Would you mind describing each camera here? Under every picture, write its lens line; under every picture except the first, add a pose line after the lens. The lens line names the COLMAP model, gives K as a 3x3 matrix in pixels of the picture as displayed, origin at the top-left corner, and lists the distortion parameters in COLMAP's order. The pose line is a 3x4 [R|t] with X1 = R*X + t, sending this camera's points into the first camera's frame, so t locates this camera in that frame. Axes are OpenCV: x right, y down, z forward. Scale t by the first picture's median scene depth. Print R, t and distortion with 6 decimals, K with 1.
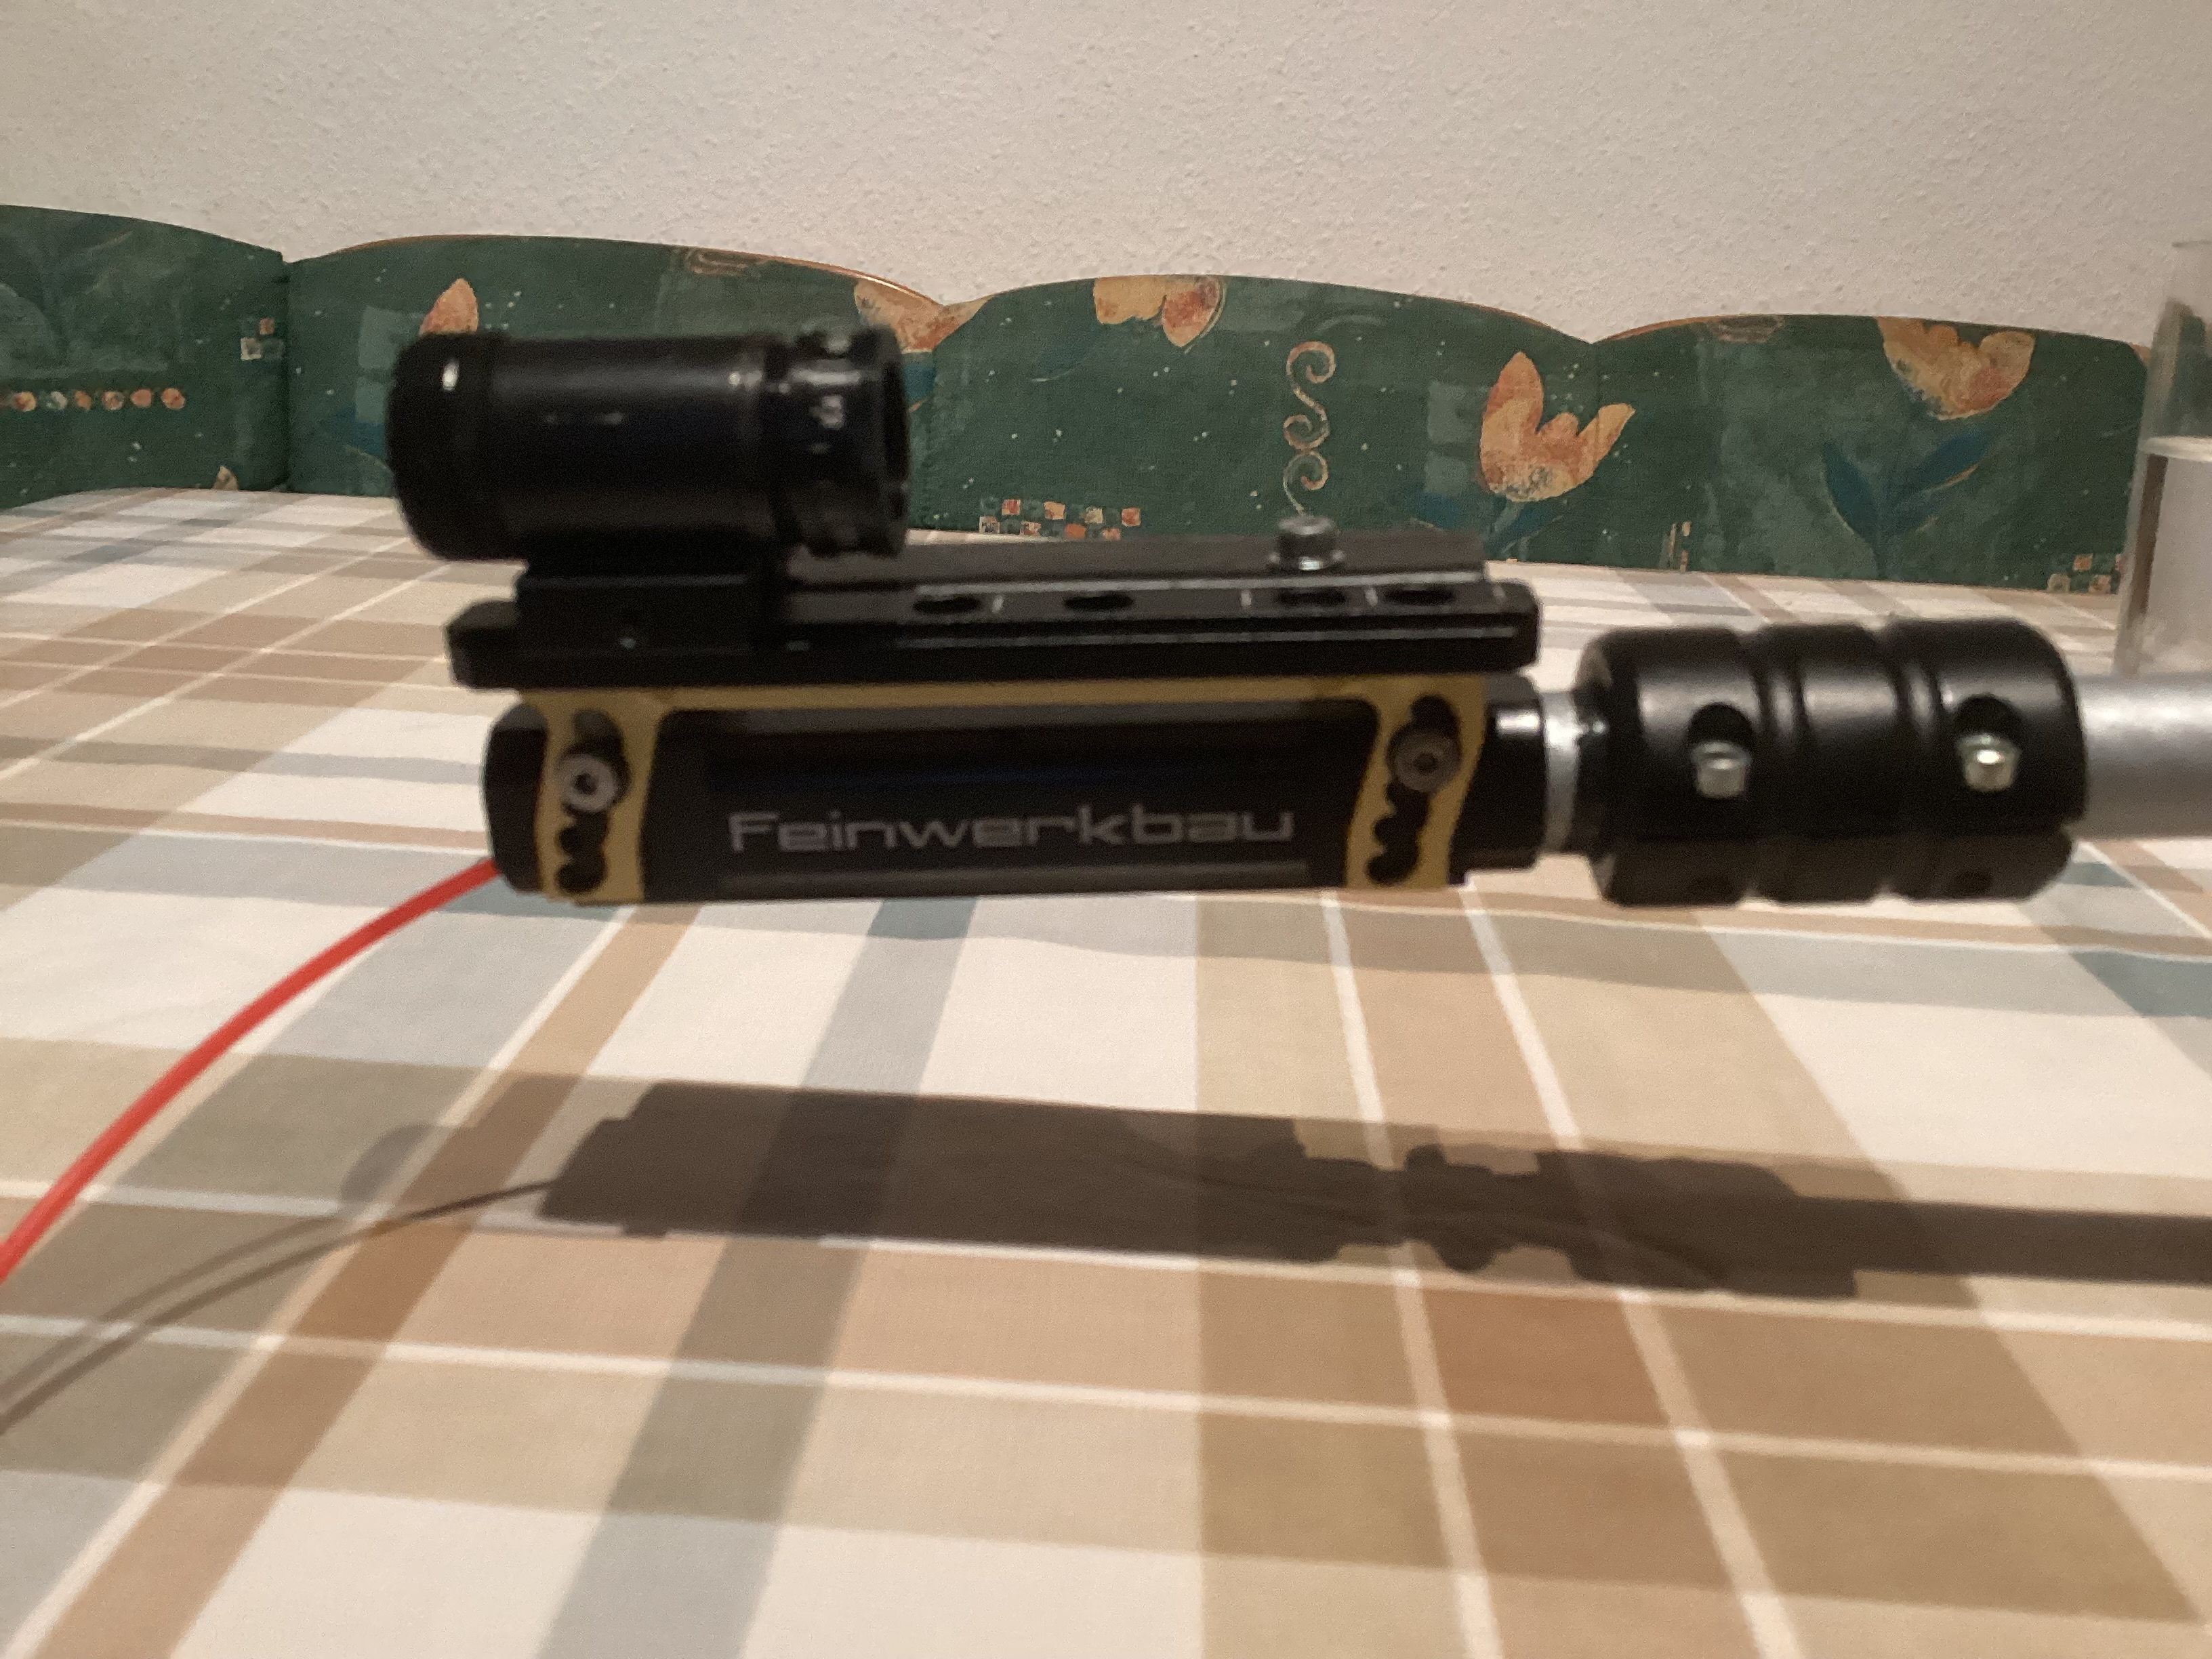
lens RADIAL K [[2007.2, 0, 1102.1], [0, 2007.2, 870.8], [0, 0, 1]] dist [-0.007012, -0.004995]
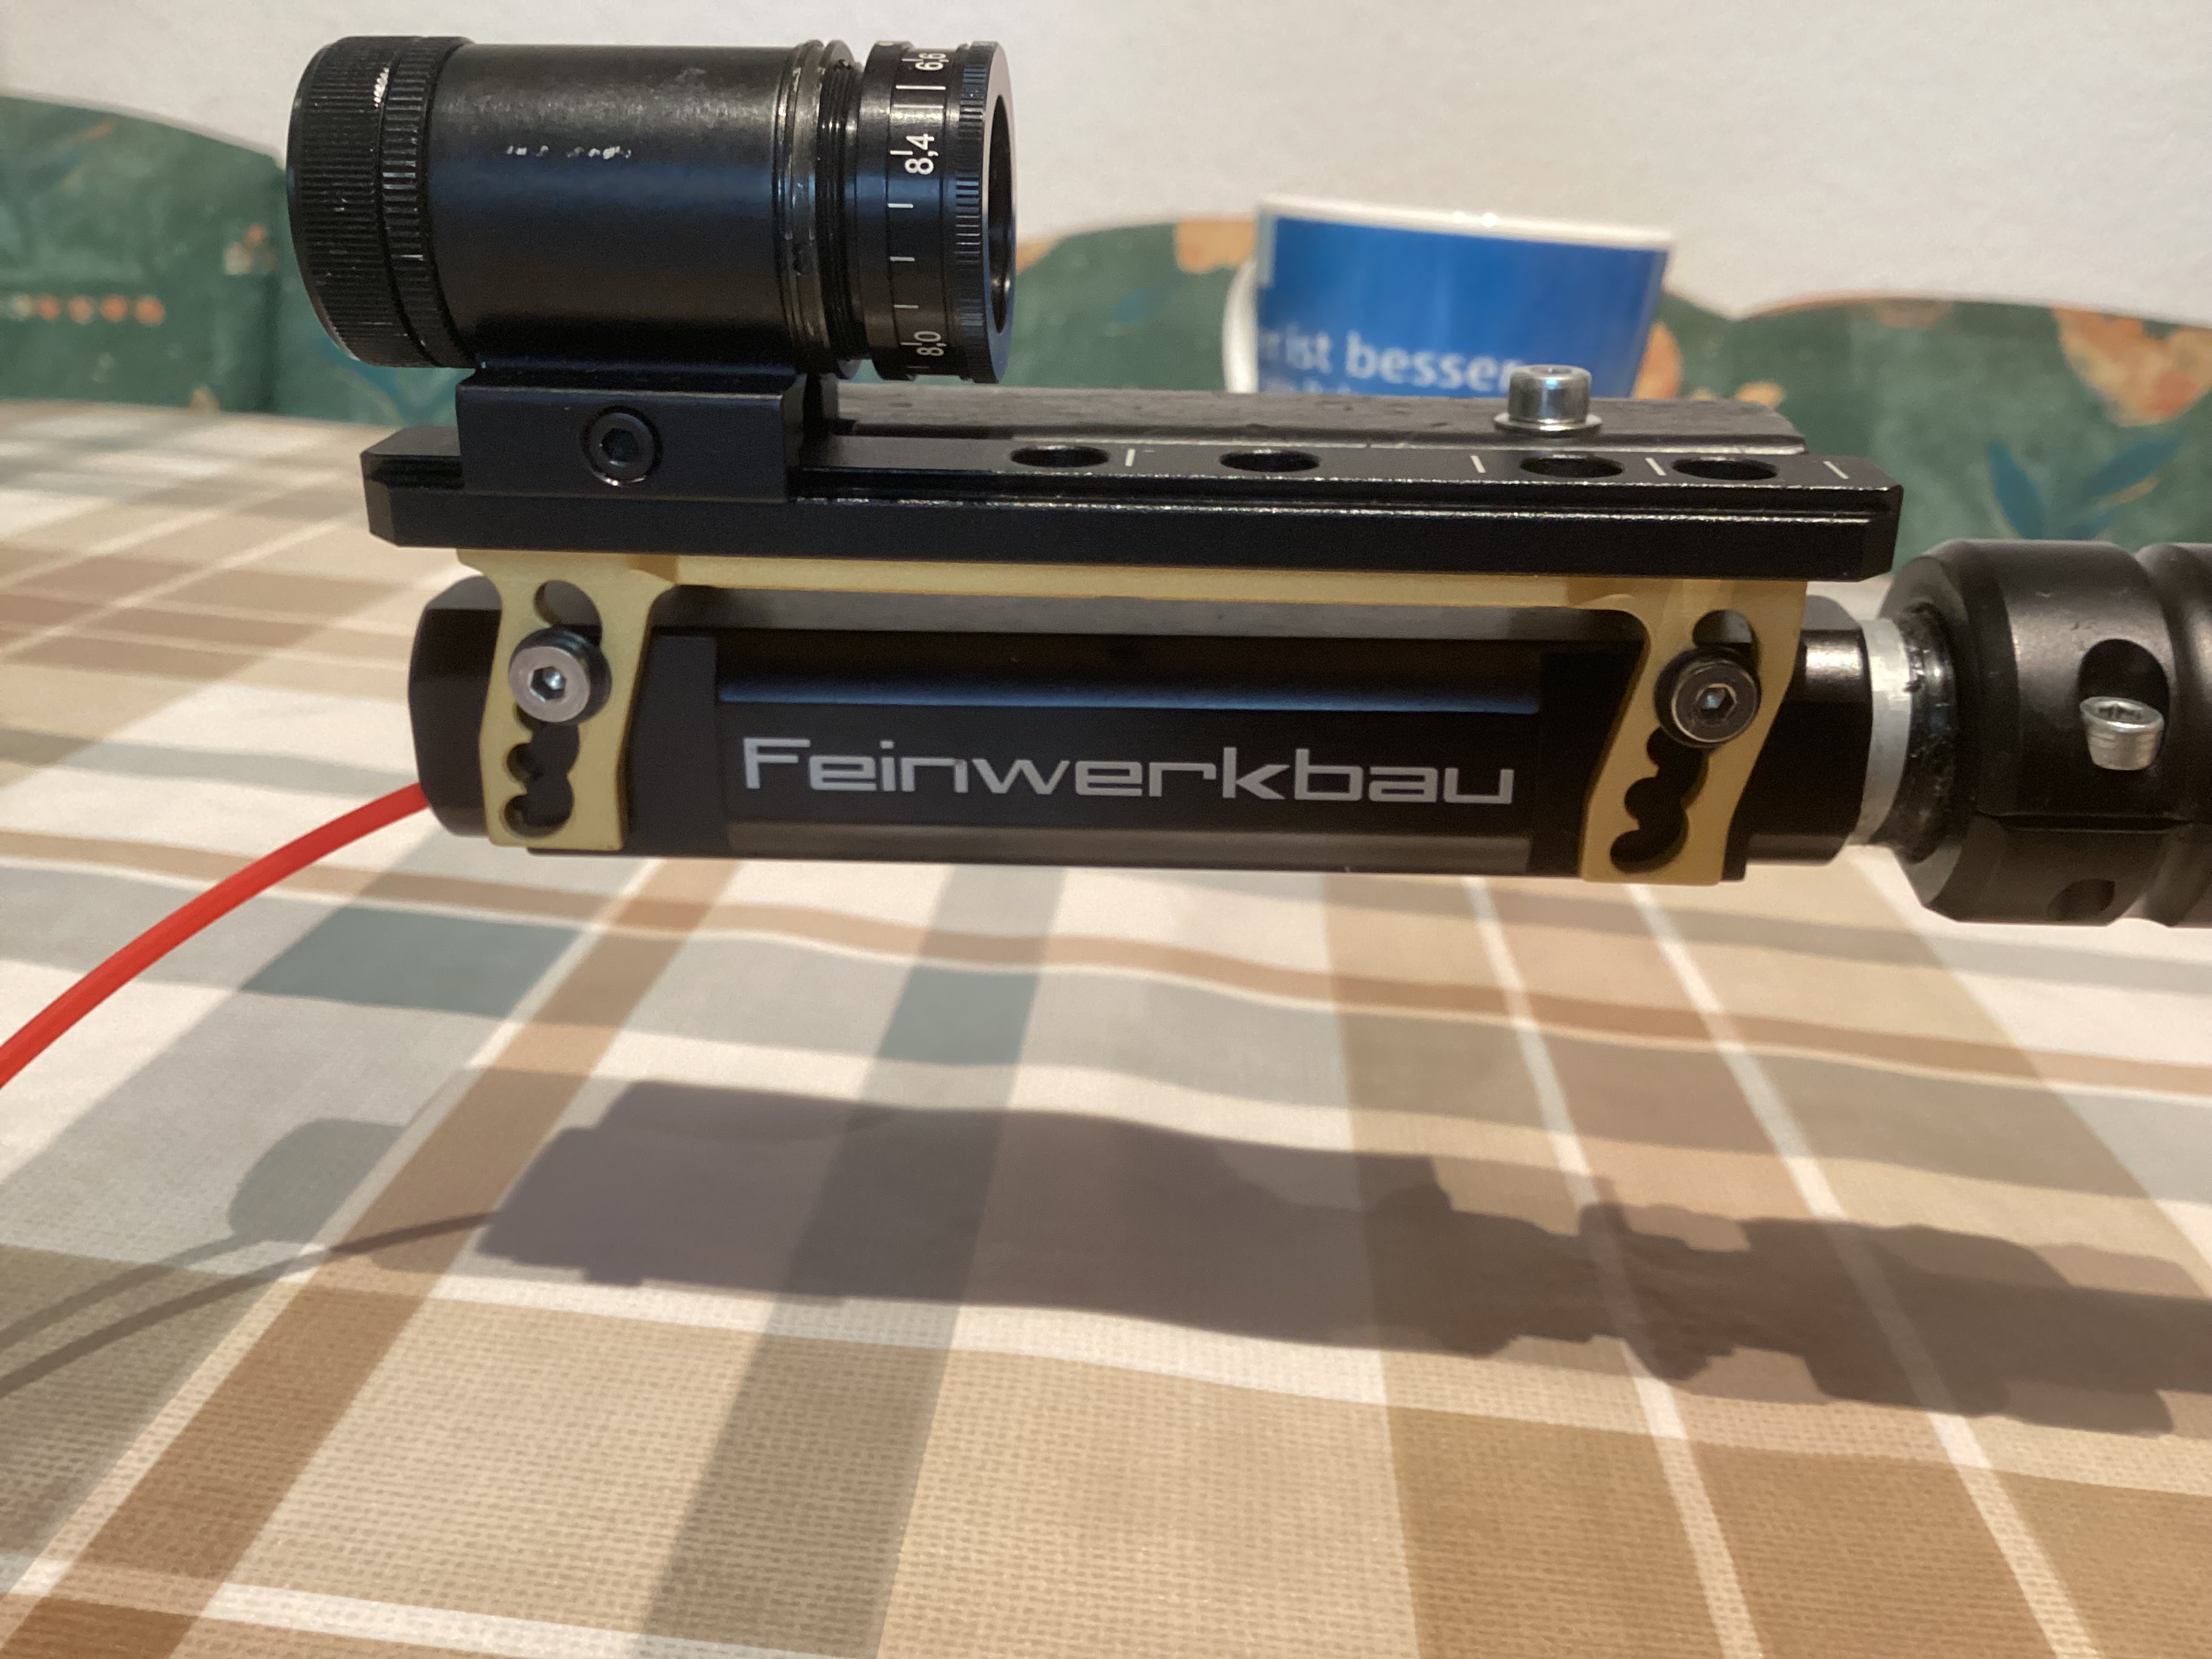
lens RADIAL K [[1995.7, 0, 1106.0], [0, 1995.7, 829.5], [0, 0, 1]] dist [0.004615, 0.008640]
pose [[0.998892, 0.046916, -0.003646, -0.049307], [-0.047023, 0.998117, -0.039388, 0.028350], [0.001791, 0.039516, 0.999217, 0.273428]]
